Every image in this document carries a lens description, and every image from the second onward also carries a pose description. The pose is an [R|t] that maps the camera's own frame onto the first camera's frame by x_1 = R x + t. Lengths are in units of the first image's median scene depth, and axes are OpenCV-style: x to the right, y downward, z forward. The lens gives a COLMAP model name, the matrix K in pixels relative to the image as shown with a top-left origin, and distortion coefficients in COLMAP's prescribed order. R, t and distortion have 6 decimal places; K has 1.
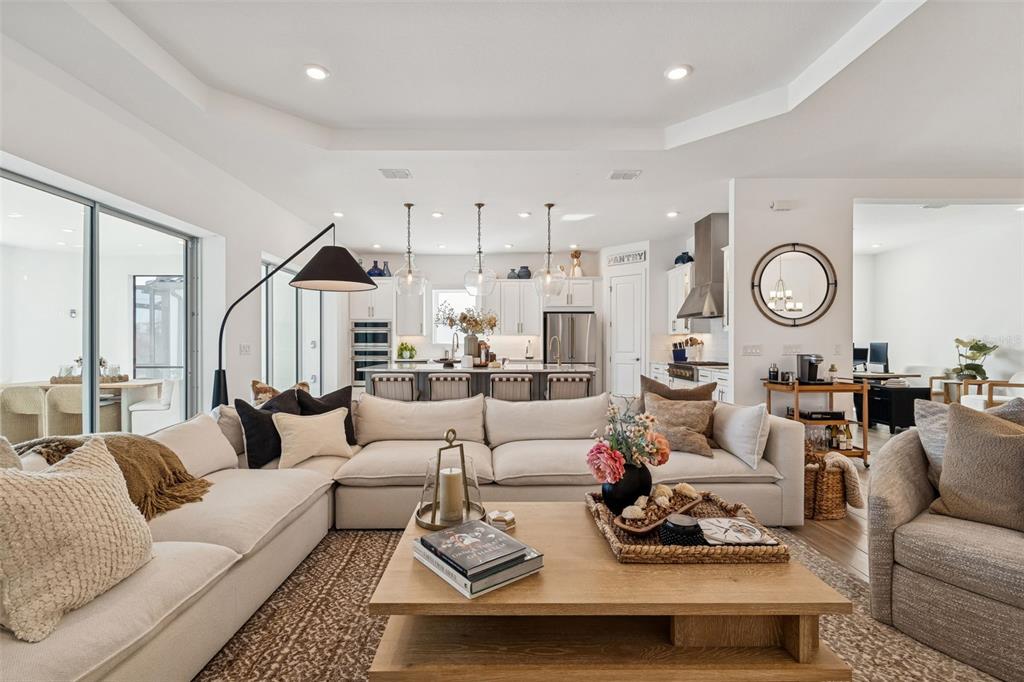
lens RADIAL K [[469.2, 0, 499.6], [0, 469.2, 344.2], [0, 0, 1]] dist [0.001645, 0.000076]
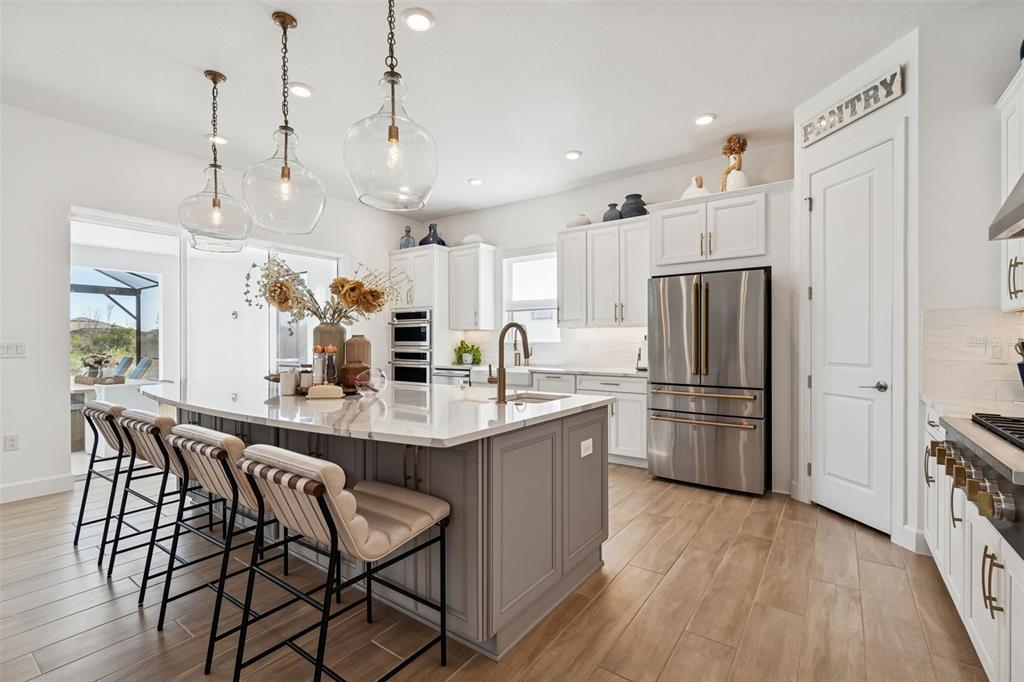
lens RADIAL K [[455.6, 0, 517.7], [0, 455.6, 344.2], [0, 0, 1]] dist [-0.000323, -0.000427]
pose [[0.815275, 0.001971, -0.579071, 0.363454], [-0.000970, 0.999997, 0.002038, -0.000111], [0.579074, -0.001100, 0.815275, 0.763747]]
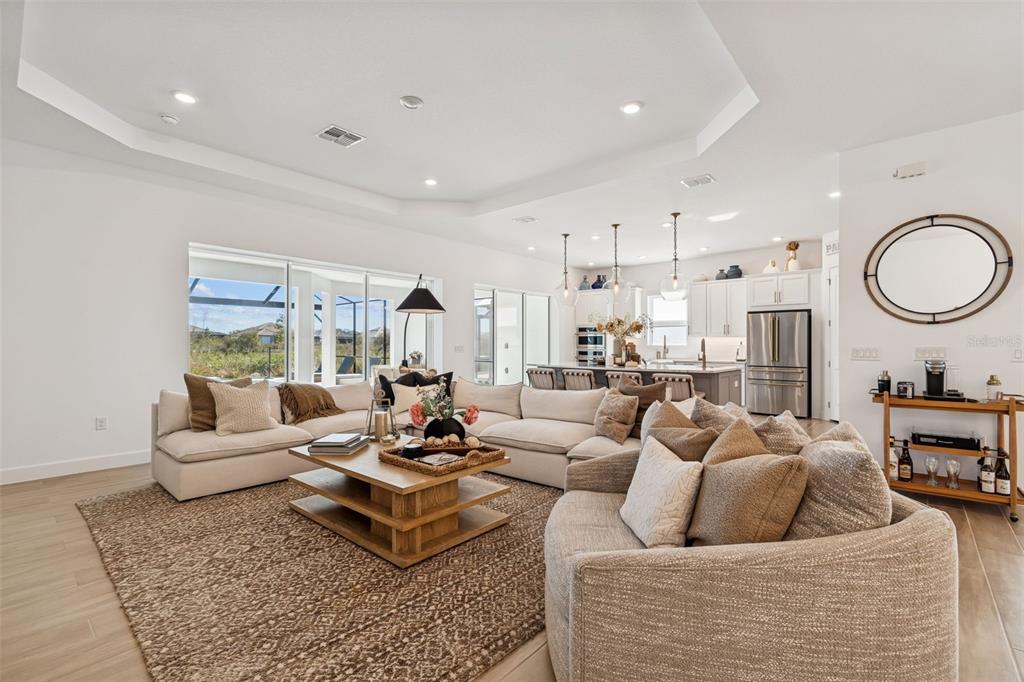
lens RADIAL K [[457.8, 0, 513.1], [0, 457.8, 342.1], [0, 0, 1]] dist [0.000331, -0.000207]
pose [[0.752347, -0.002894, -0.658761, 0.495702], [-0.002519, 0.999970, -0.007269, -0.000429], [0.658762, 0.007128, 0.752317, -0.012173]]
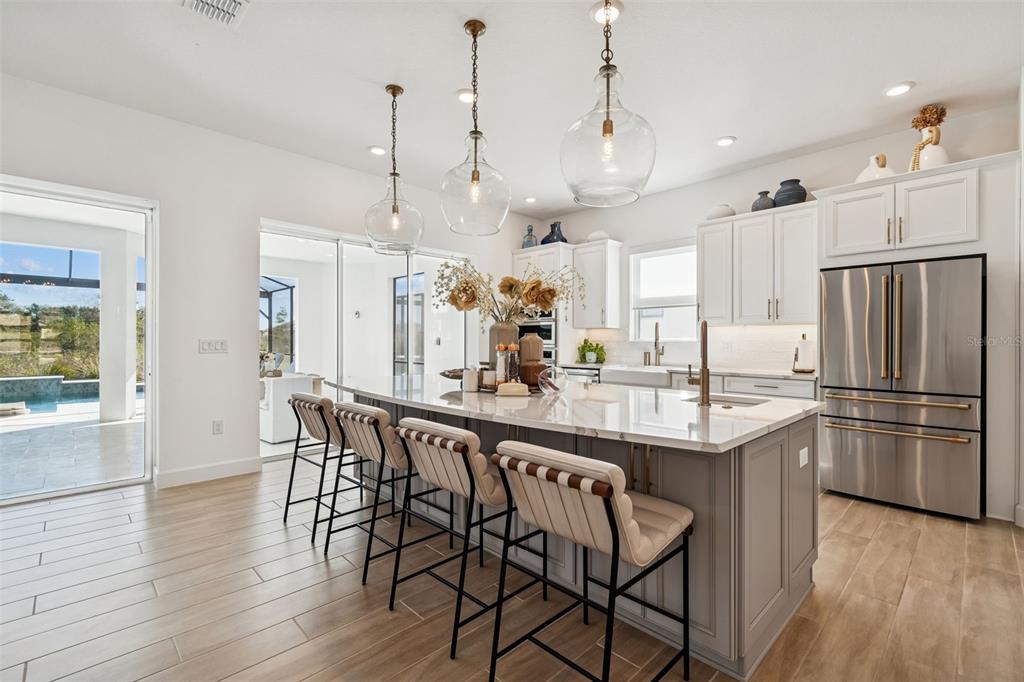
lens RADIAL K [[458.0, 0, 515.7], [0, 458.0, 342.0], [0, 0, 1]] dist [0.000069, -0.000757]
pose [[0.700620, 0.004340, -0.713521, 0.286277], [-0.004809, 0.999988, 0.001360, -0.000032], [0.713518, 0.002478, 0.700632, 0.706989]]
